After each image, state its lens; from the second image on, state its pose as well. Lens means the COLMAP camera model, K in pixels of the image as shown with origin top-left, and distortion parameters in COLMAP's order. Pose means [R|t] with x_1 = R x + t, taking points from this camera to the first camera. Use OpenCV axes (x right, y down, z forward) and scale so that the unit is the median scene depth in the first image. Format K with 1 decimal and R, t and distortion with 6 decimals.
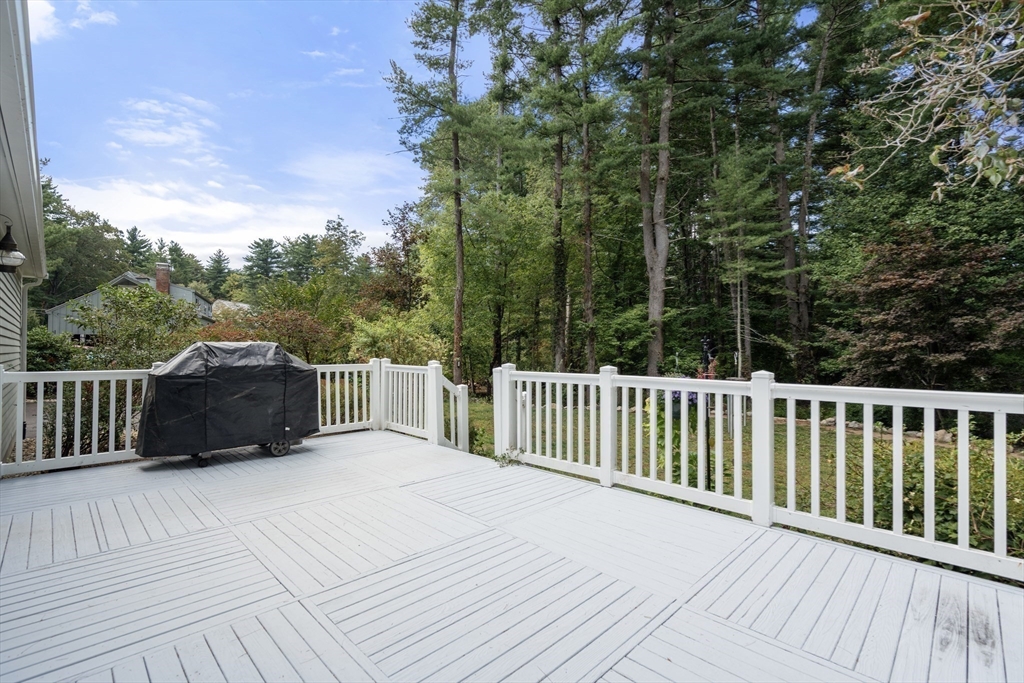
lens RADIAL K [[482.7, 0, 514.0], [0, 482.7, 342.2], [0, 0, 1]] dist [0.007716, -0.001483]
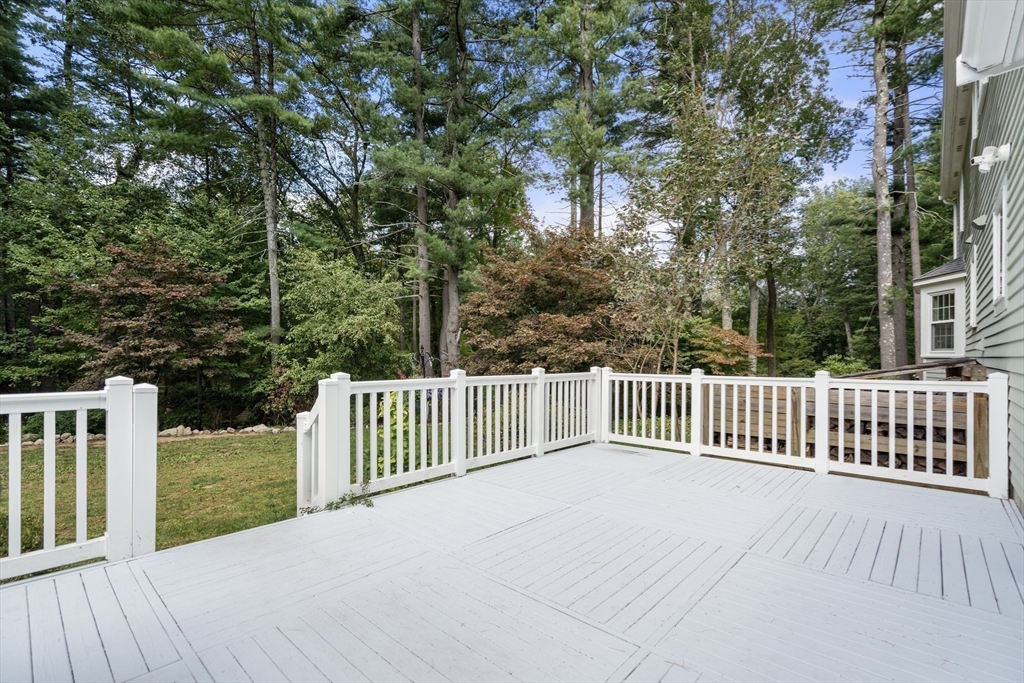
lens RADIAL K [[464.3, 0, 511.8], [0, 464.3, 364.3], [0, 0, 1]] dist [-0.000197, -0.000420]
pose [[-0.076969, -0.012156, 0.996959, -0.749819], [-0.024533, 0.999646, 0.010294, 0.017305], [-0.996732, -0.023666, -0.077240, 0.799725]]
